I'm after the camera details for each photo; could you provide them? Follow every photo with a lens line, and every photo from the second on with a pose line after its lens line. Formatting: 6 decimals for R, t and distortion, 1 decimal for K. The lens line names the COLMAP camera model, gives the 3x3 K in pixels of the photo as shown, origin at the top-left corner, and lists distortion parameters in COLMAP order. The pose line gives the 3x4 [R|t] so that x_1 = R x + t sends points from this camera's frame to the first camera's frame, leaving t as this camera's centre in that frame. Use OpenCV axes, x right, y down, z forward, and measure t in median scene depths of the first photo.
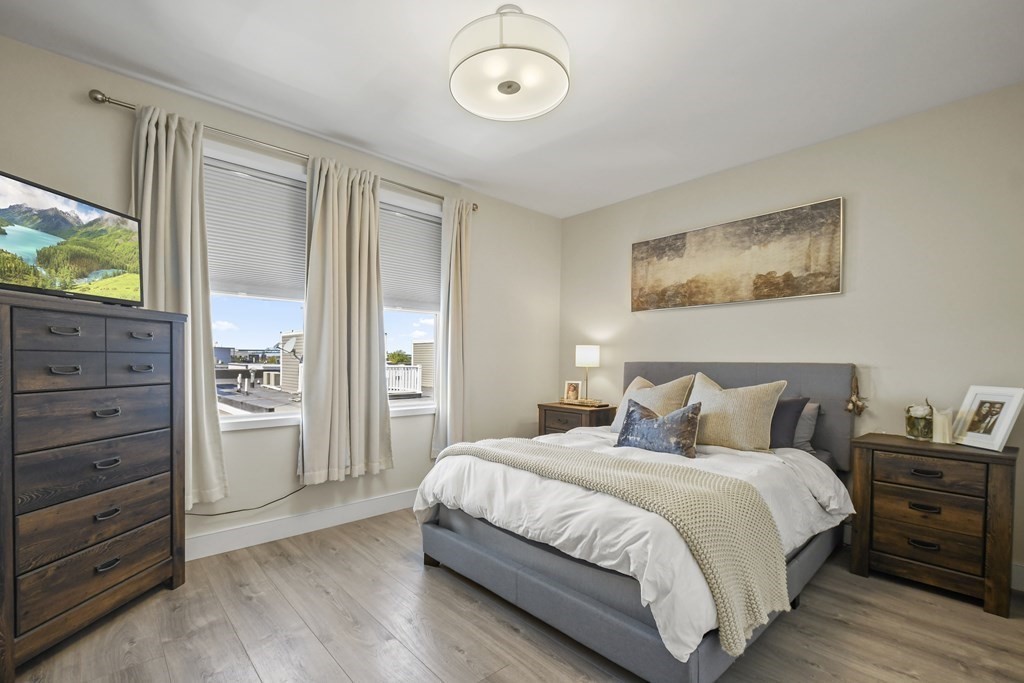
lens RADIAL K [[446.3, 0, 506.5], [0, 446.3, 370.1], [0, 0, 1]] dist [0.012467, -0.007843]
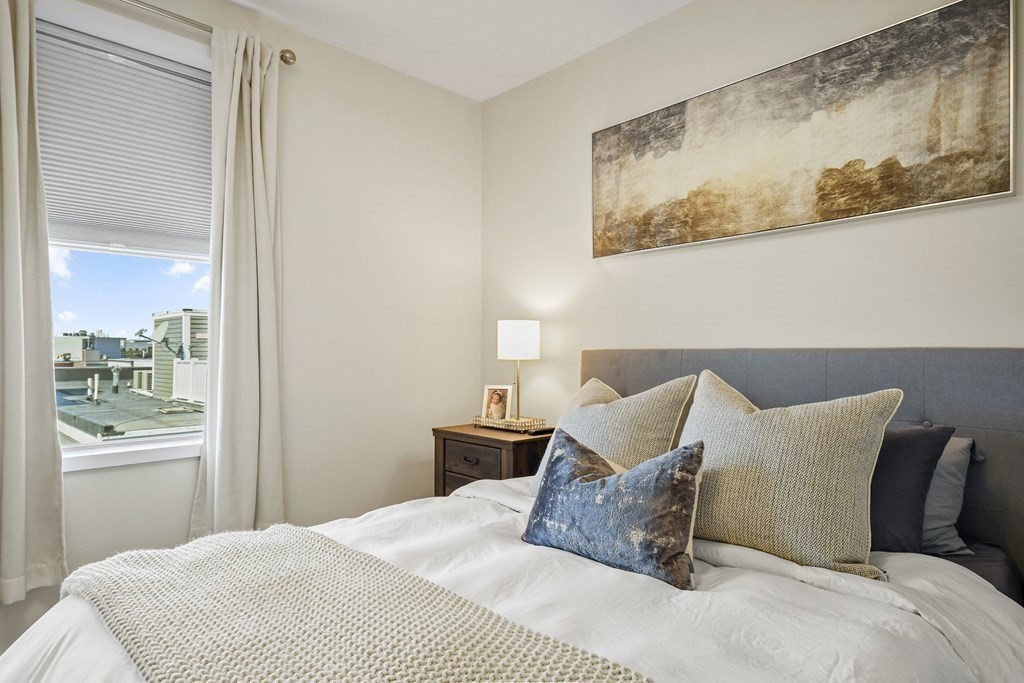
lens RADIAL K [[579.0, 0, 506.8], [0, 579.0, 351.4], [0, 0, 1]] dist [0.037687, -0.009318]
pose [[0.999583, -0.010641, 0.026840, 0.211817], [0.011188, 0.999731, -0.020318, -0.004629], [-0.026617, 0.020610, 0.999433, 0.408265]]
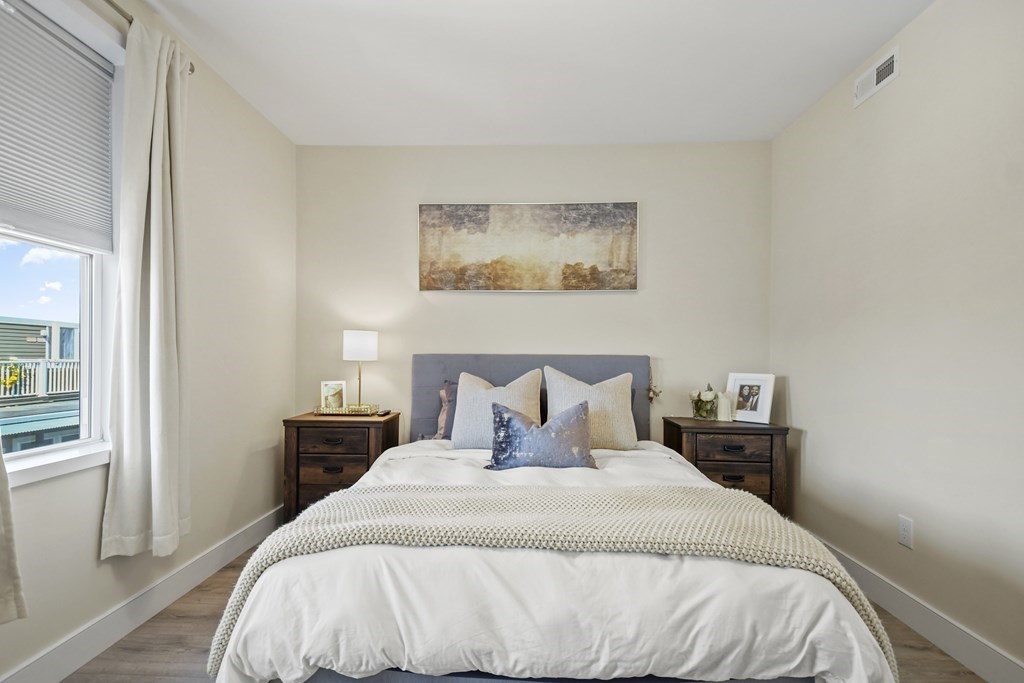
lens RADIAL K [[467.9, 0, 500.4], [0, 467.9, 355.7], [0, 0, 1]] dist [0.019301, -0.005882]
pose [[0.698786, -0.005036, 0.715314, -0.292158], [0.012745, 0.999904, -0.005411, -0.012071], [-0.715218, 0.012897, 0.698783, 0.438415]]
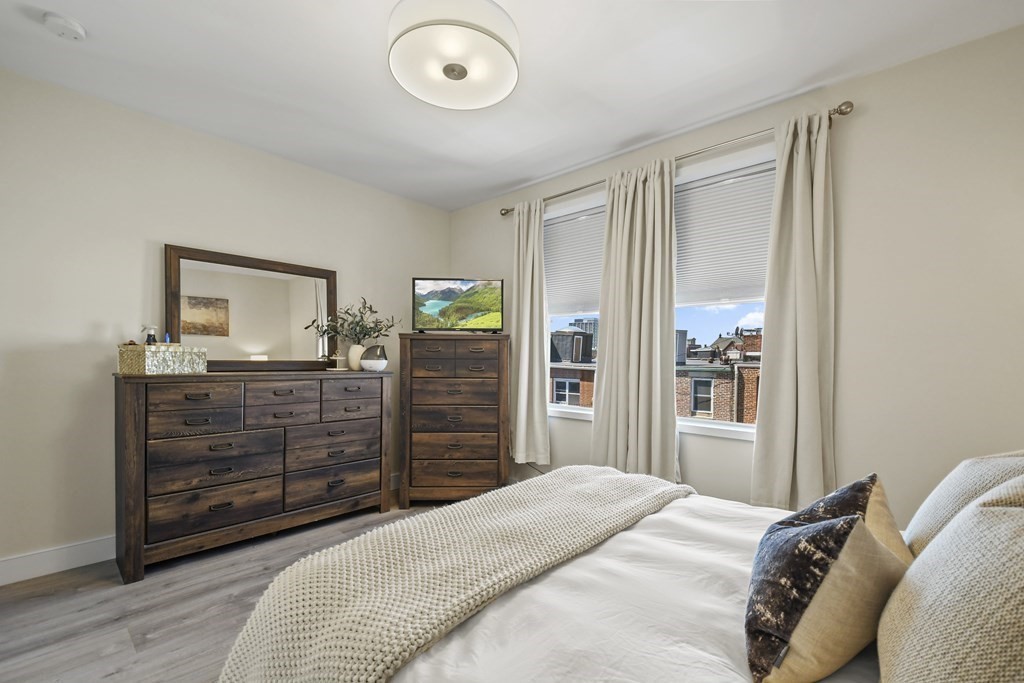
lens RADIAL K [[446.3, 0, 521.0], [0, 446.3, 366.8], [0, 0, 1]] dist [0.012467, -0.007843]
pose [[0.106985, 0.009546, -0.994215, 0.626541], [-0.031485, 0.999485, 0.006209, -0.017380], [0.993762, 0.030638, 0.107231, 0.684315]]
